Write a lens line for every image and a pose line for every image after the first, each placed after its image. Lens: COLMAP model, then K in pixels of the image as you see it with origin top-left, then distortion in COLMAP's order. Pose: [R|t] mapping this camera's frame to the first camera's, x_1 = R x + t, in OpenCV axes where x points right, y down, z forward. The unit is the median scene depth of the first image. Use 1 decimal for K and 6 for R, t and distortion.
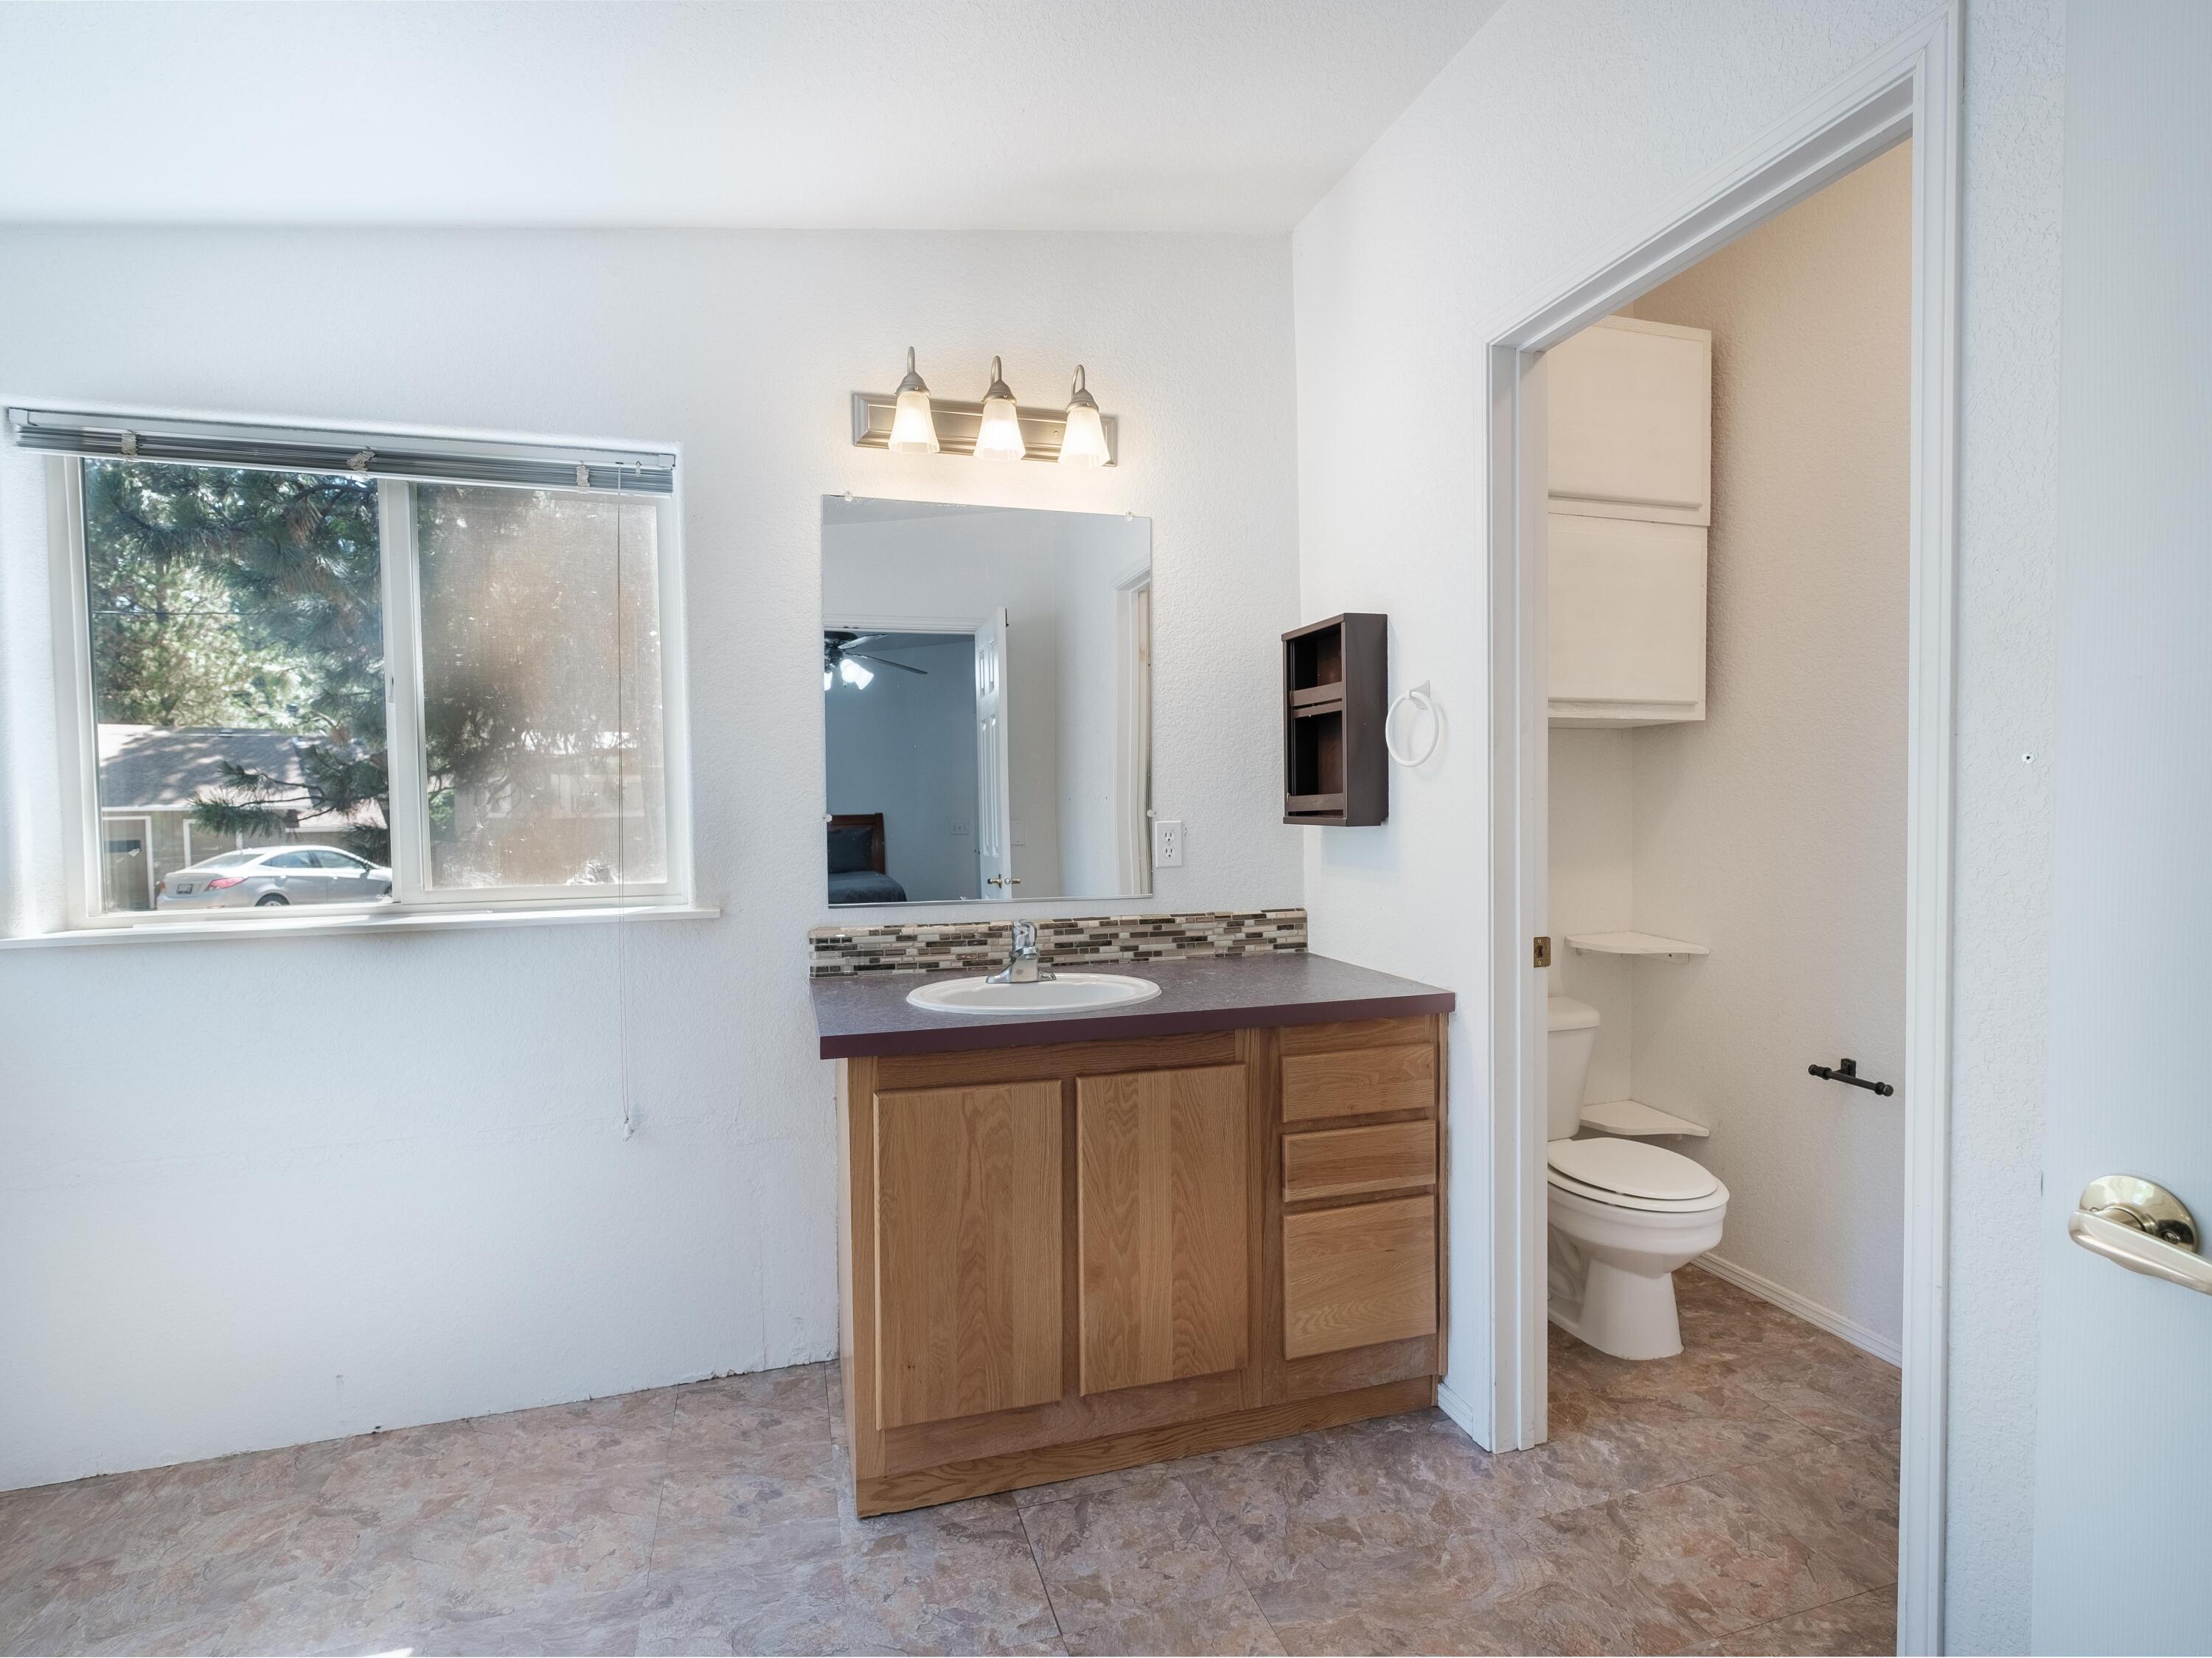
lens RADIAL K [[1087.2, 0, 1099.8], [0, 1087.2, 841.5], [0, 0, 1]] dist [-0.001048, -0.001075]
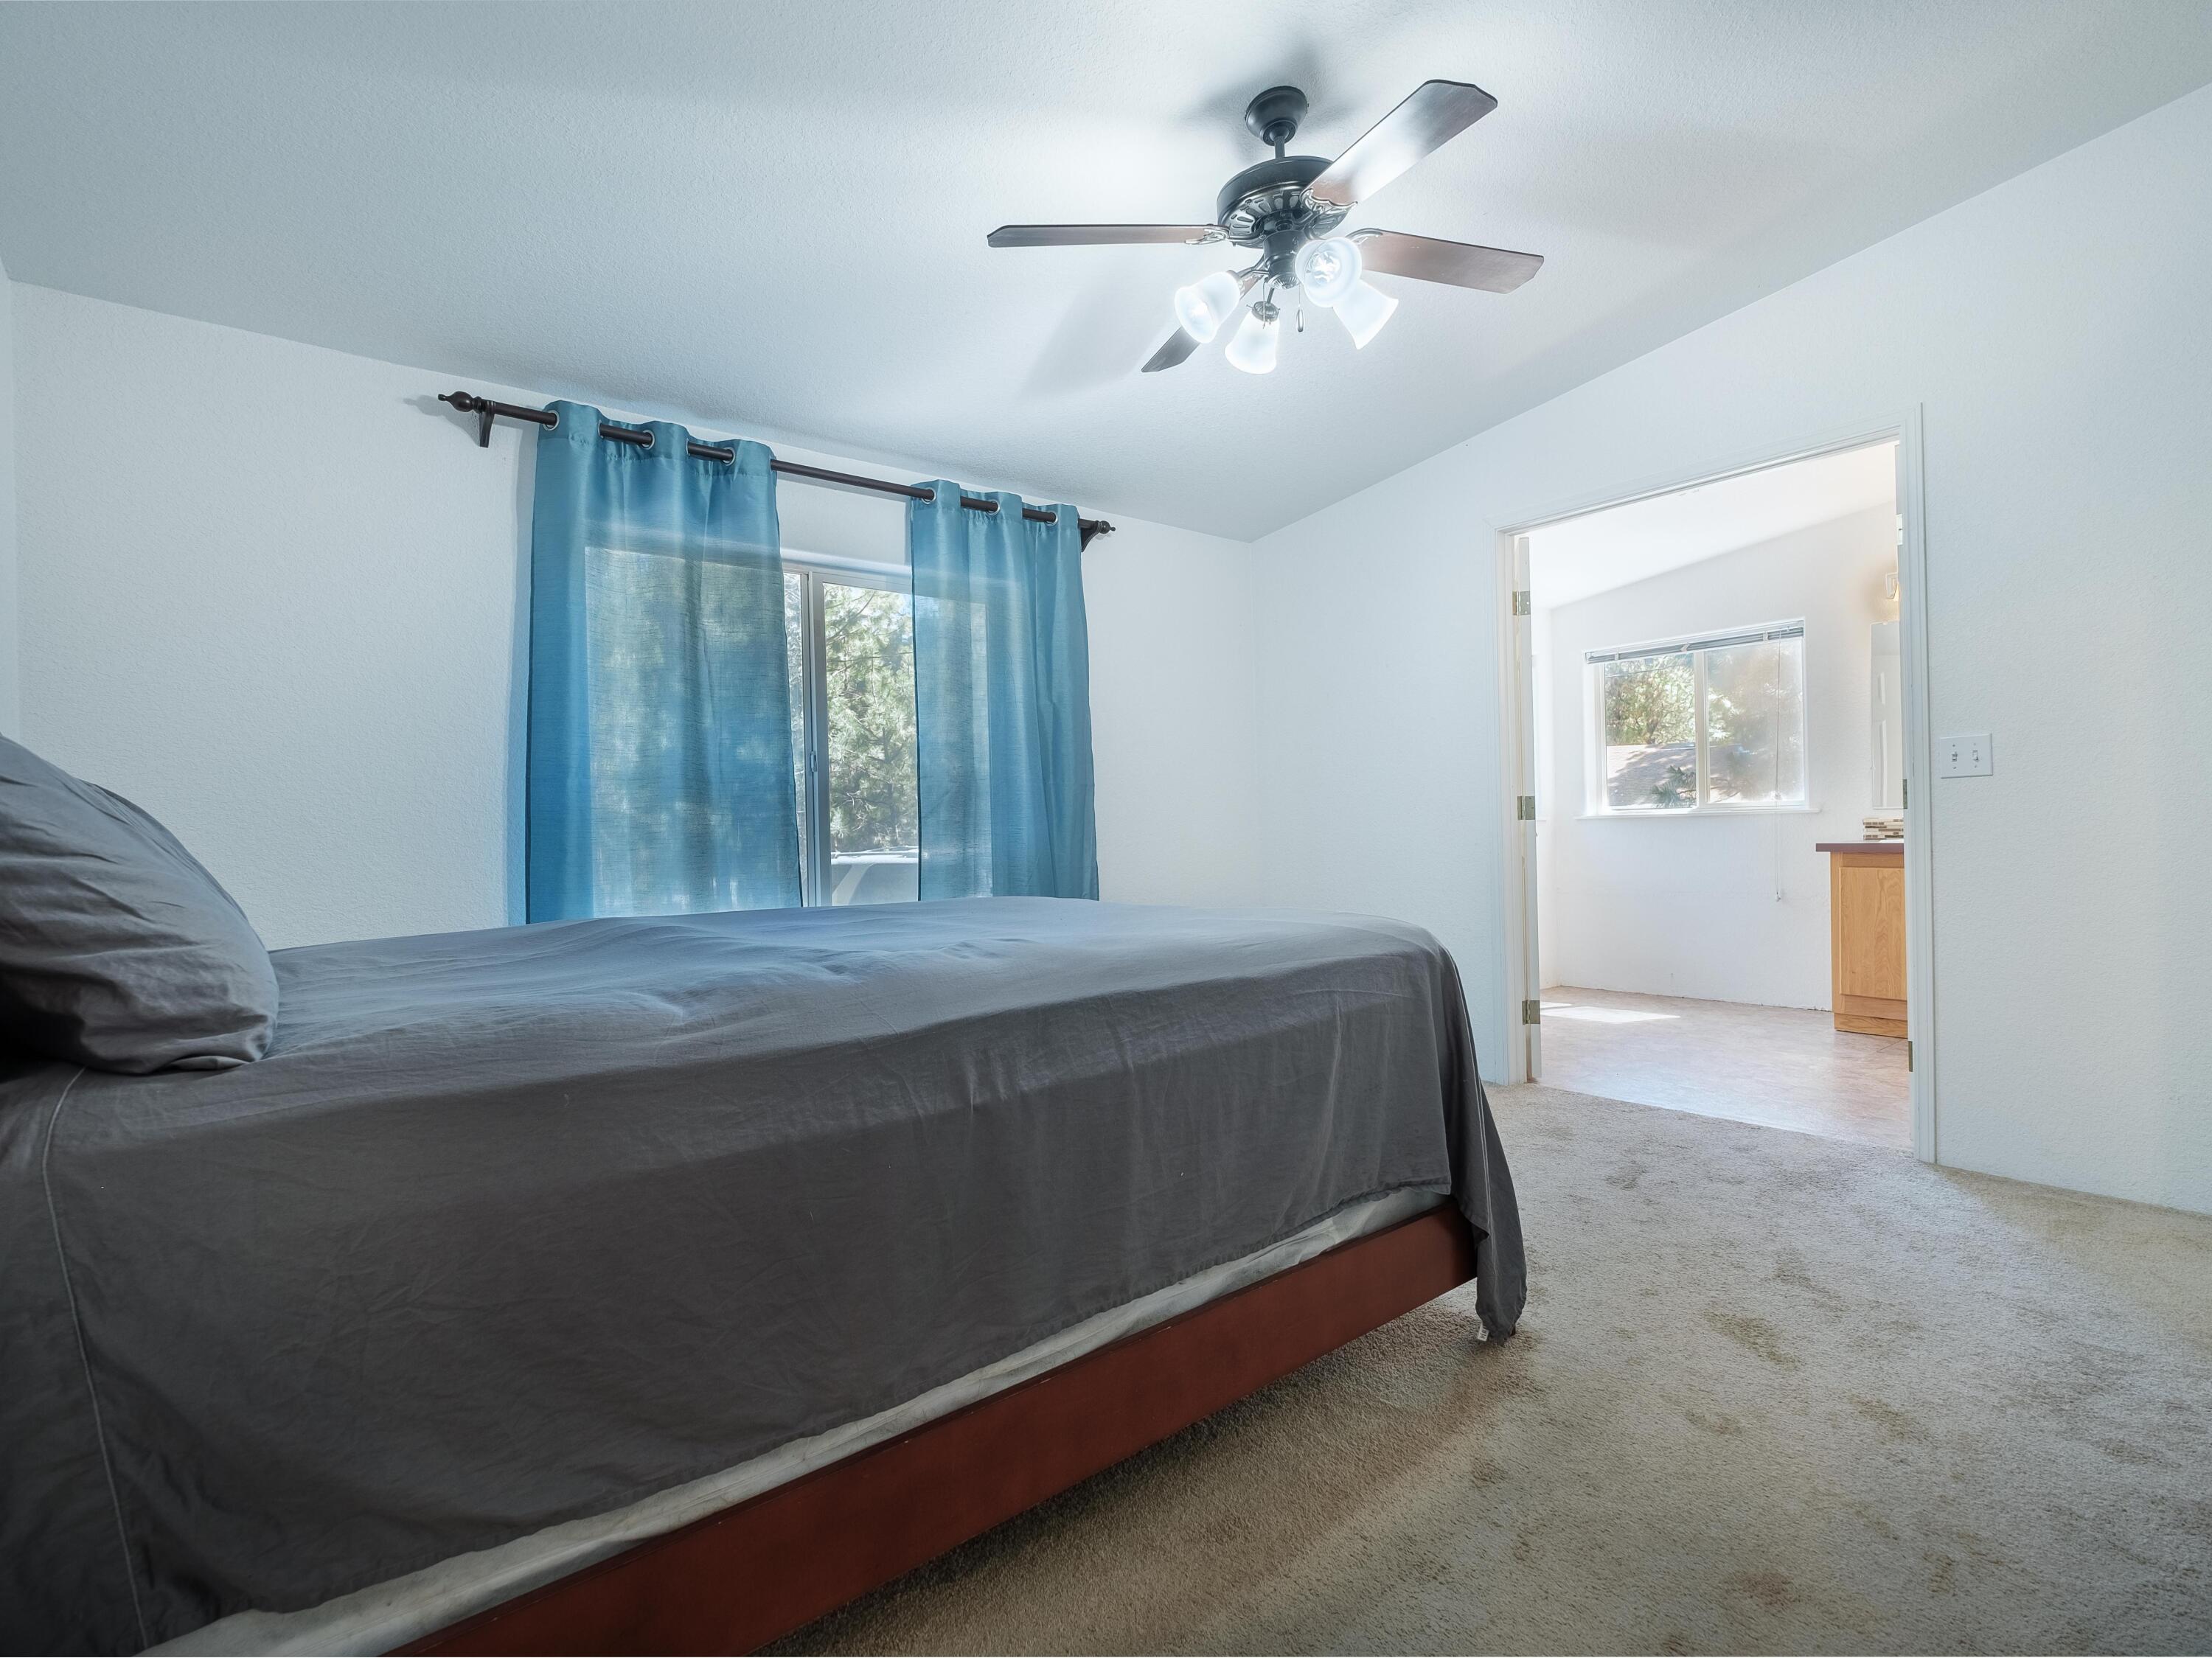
lens RADIAL K [[1087.2, 0, 1099.8], [0, 1087.2, 841.5], [0, 0, 1]] dist [-0.001048, -0.001075]
pose [[0.380747, 0.013158, -0.924586, 0.095719], [-0.016480, 0.999836, 0.007442, 0.010848], [0.924532, 0.012404, 0.380902, -0.103992]]
